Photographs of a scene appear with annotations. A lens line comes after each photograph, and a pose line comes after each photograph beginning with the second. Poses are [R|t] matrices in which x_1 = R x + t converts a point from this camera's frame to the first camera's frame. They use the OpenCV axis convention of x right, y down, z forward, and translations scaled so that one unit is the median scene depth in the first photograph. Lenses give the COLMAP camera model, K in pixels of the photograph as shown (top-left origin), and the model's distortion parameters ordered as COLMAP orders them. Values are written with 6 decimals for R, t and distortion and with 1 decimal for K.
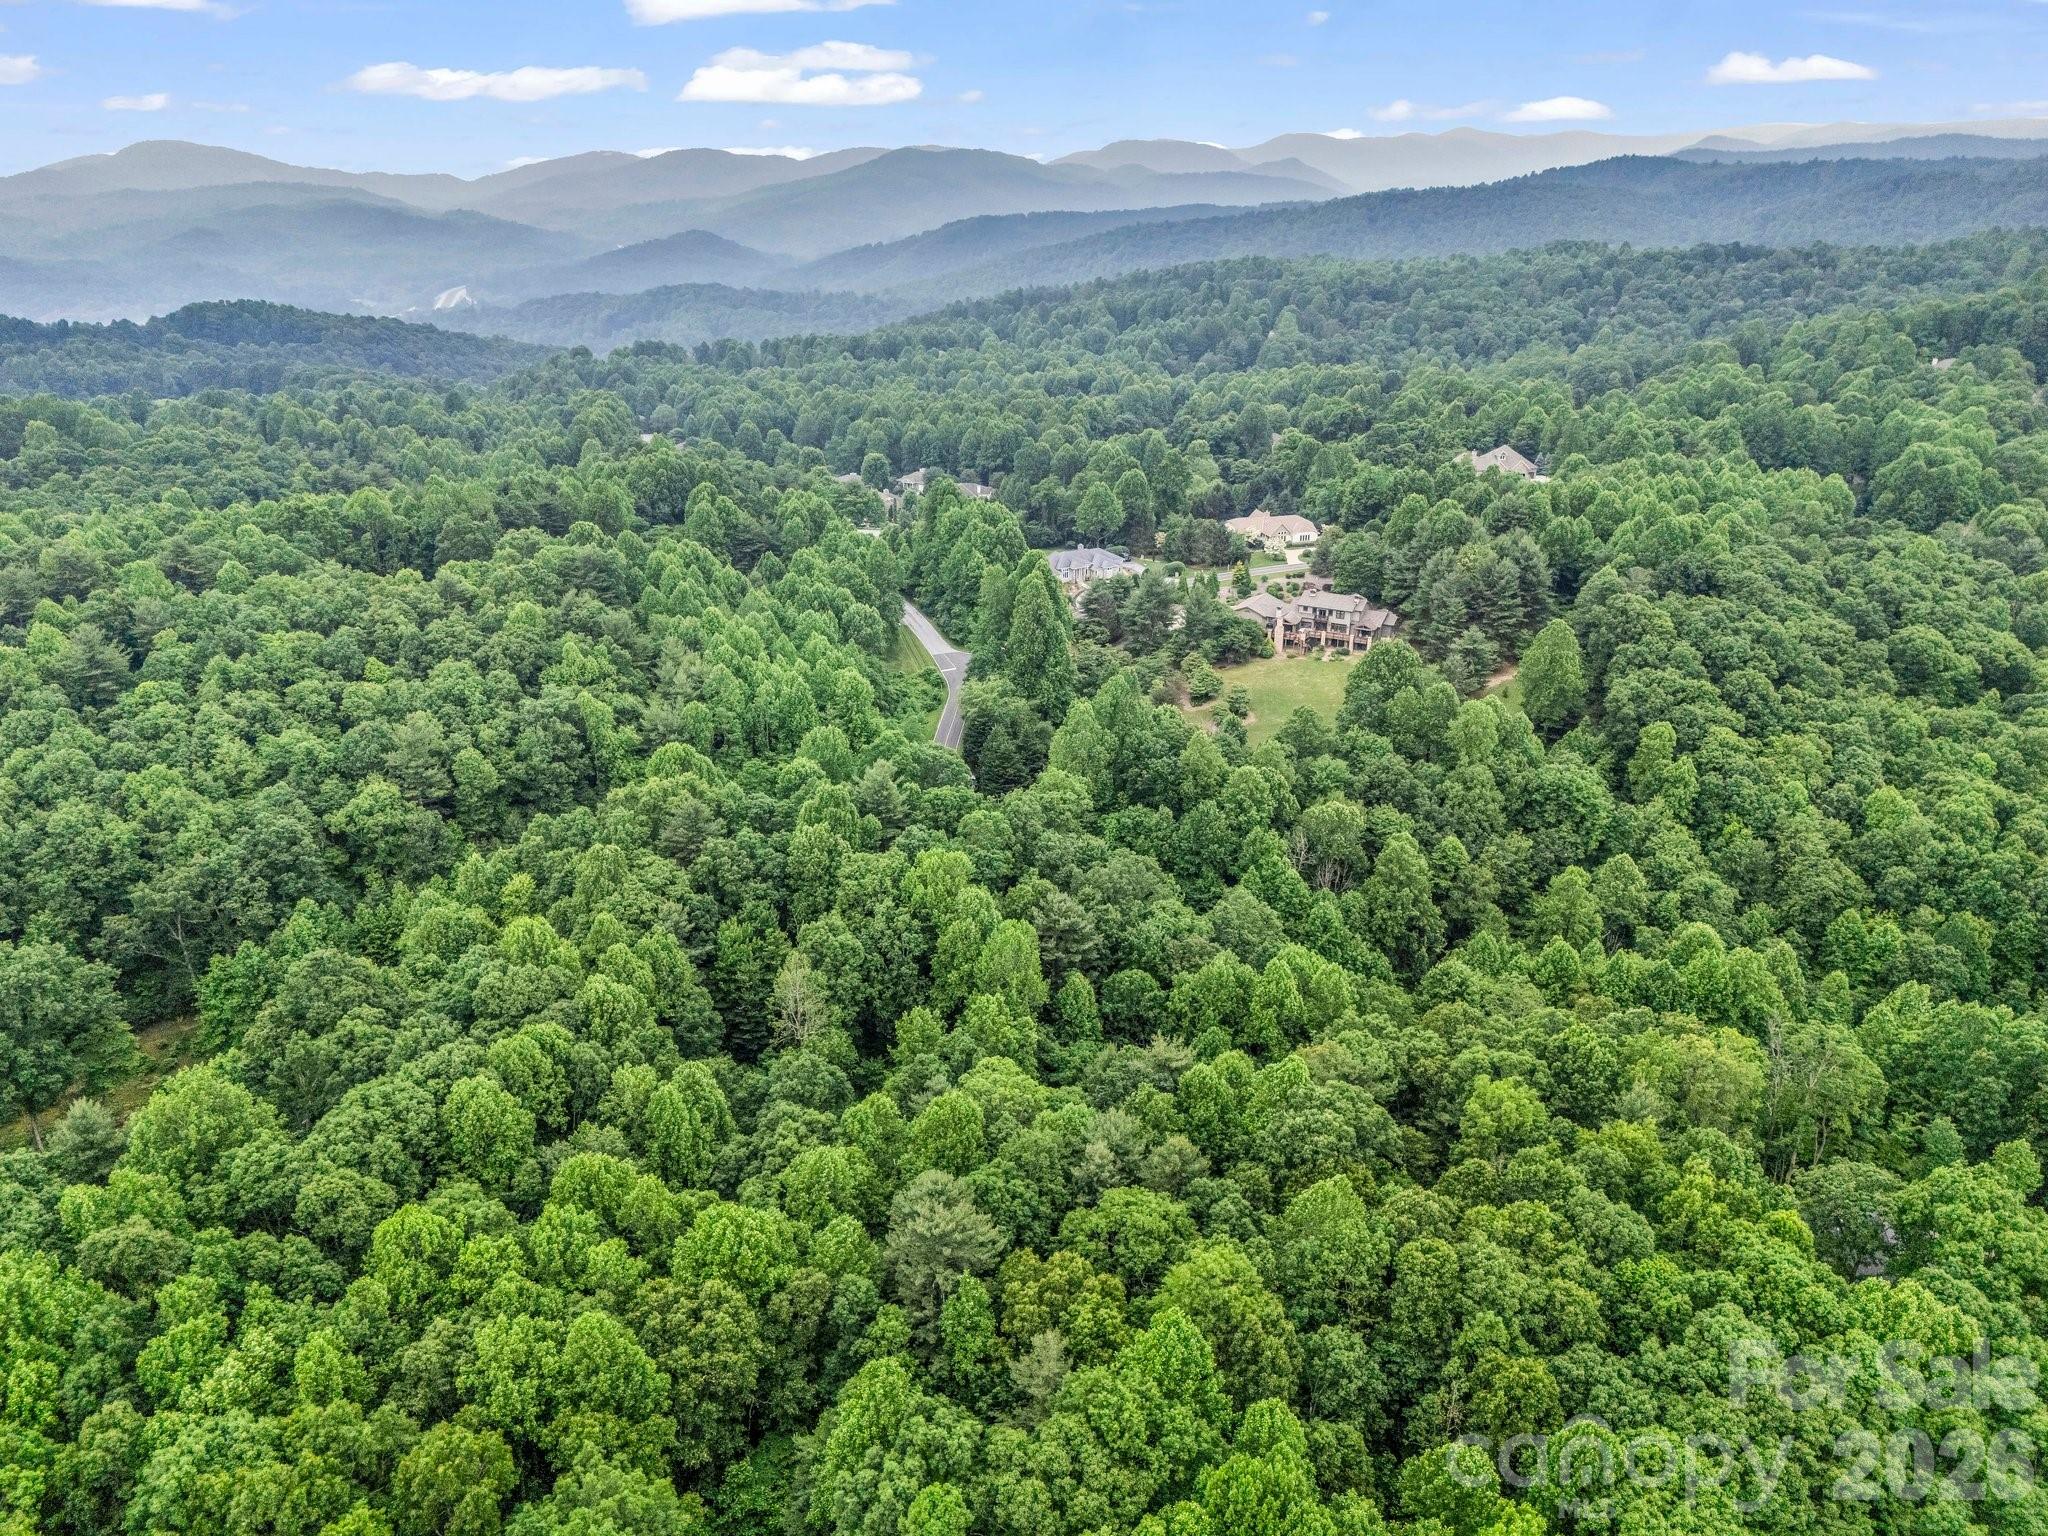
lens RADIAL K [[1511.6, 0, 1020.2], [0, 1511.6, 764.5], [0, 0, 1]] dist [0.069146, -0.058711]
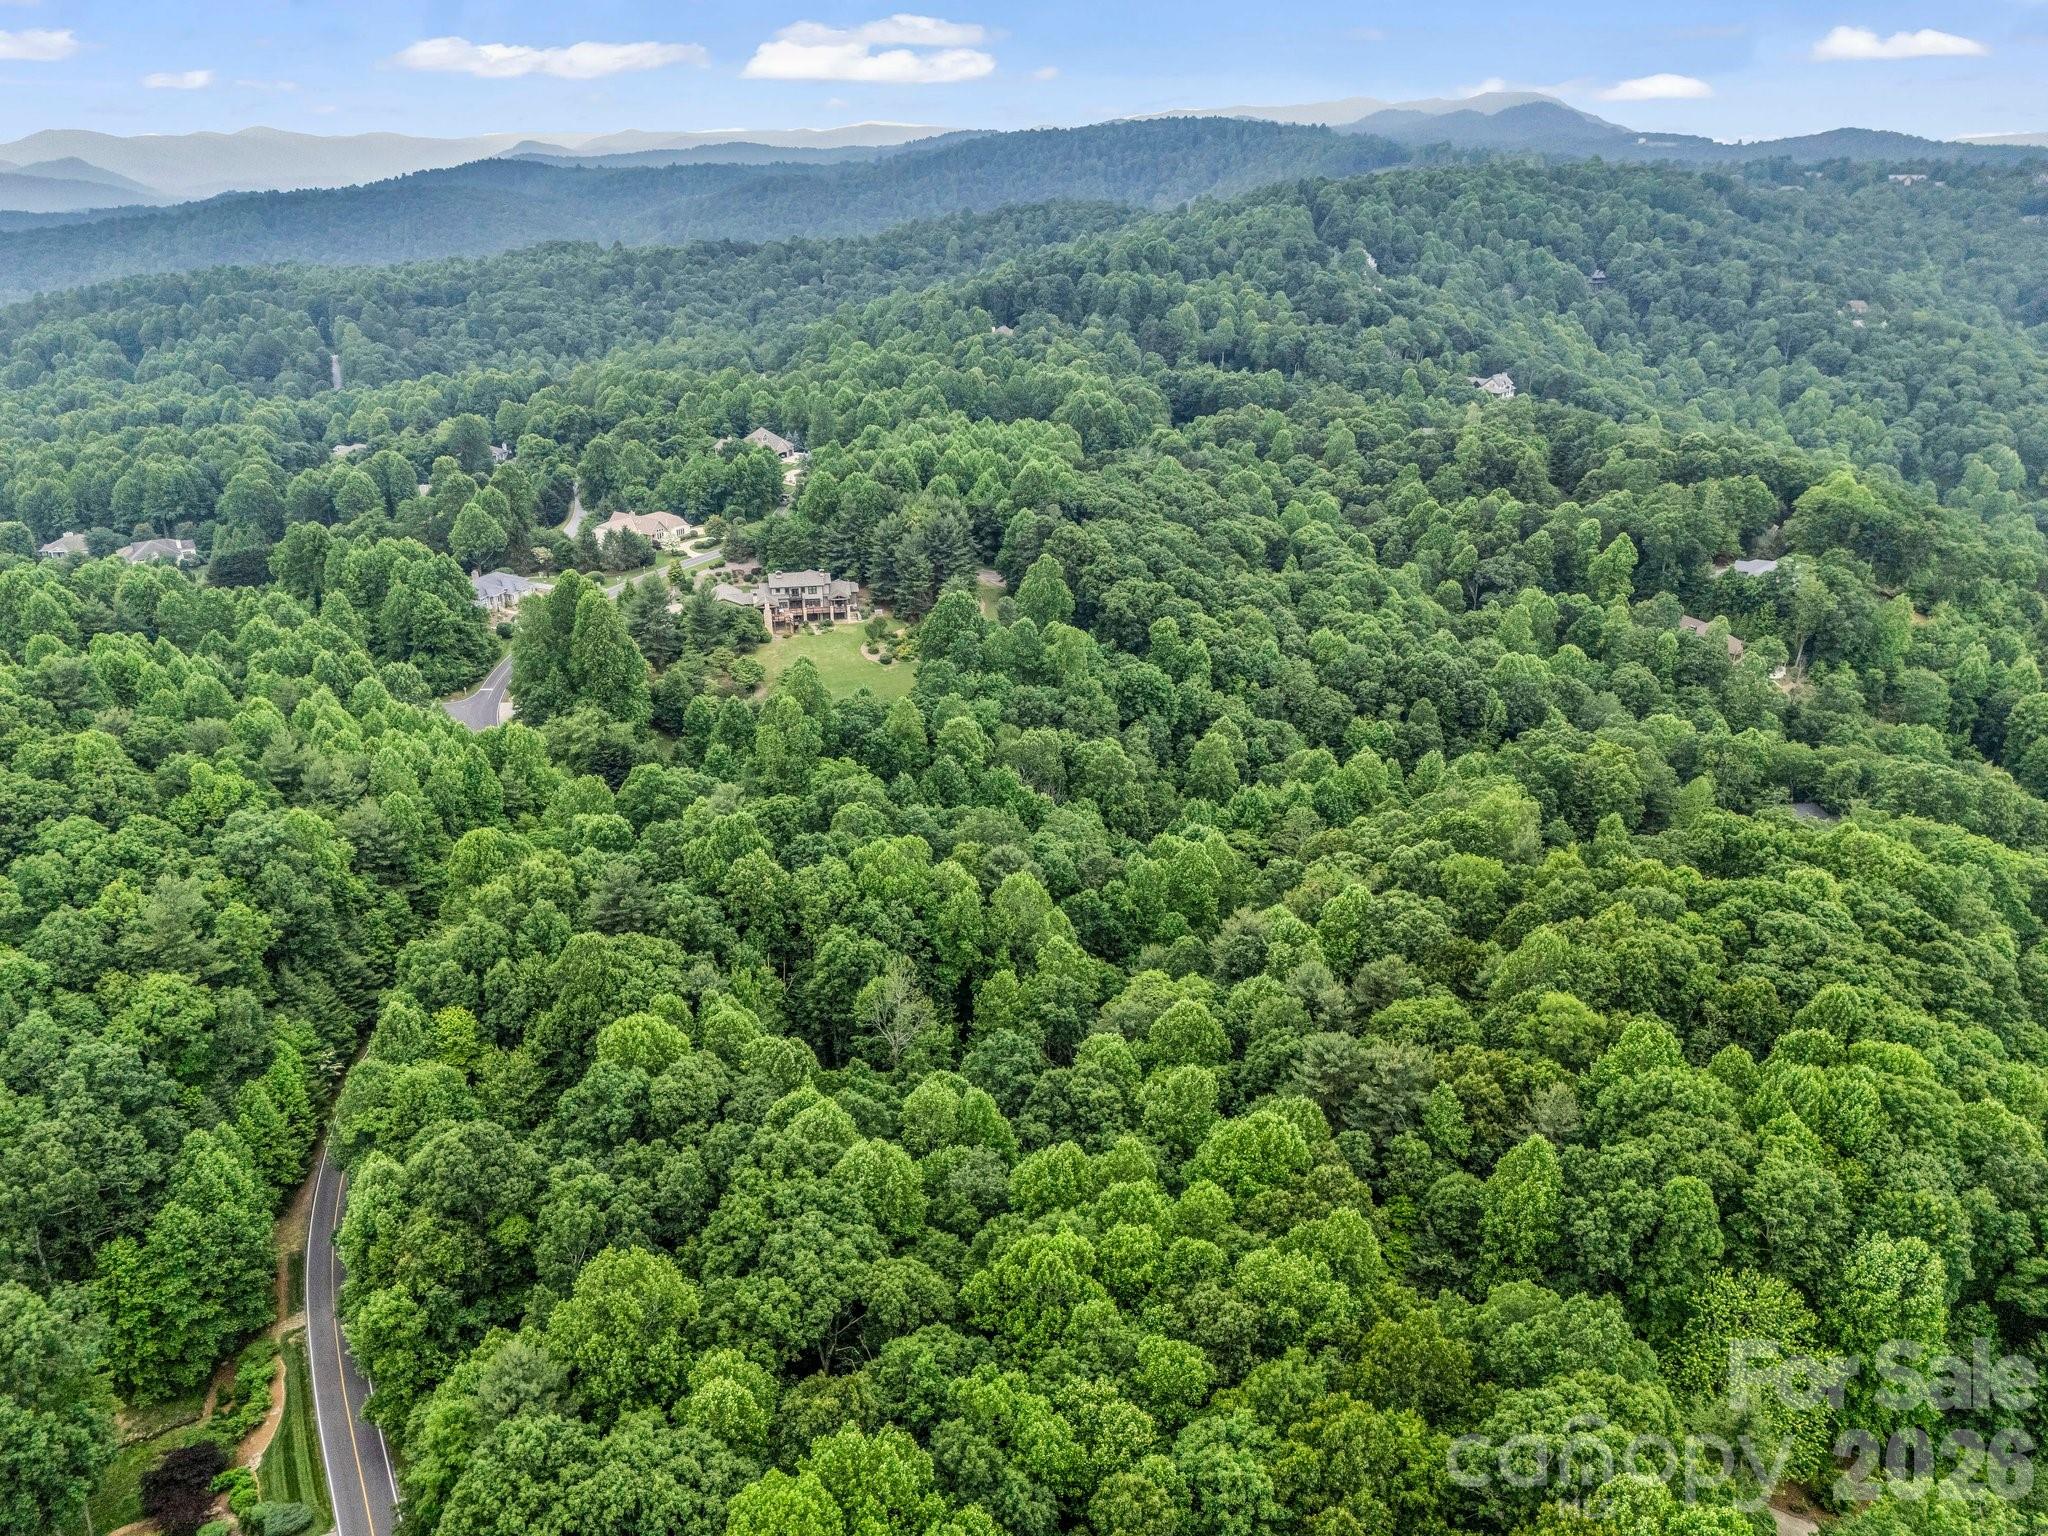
lens RADIAL K [[1511.6, 0, 1023.5], [0, 1511.6, 774.5], [0, 0, 1]] dist [0.069146, -0.058711]
pose [[0.762709, -0.244288, 0.598830, -0.340081], [0.241952, 0.966461, 0.086095, -0.029725], [-0.599778, 0.079223, 0.796235, 0.081143]]
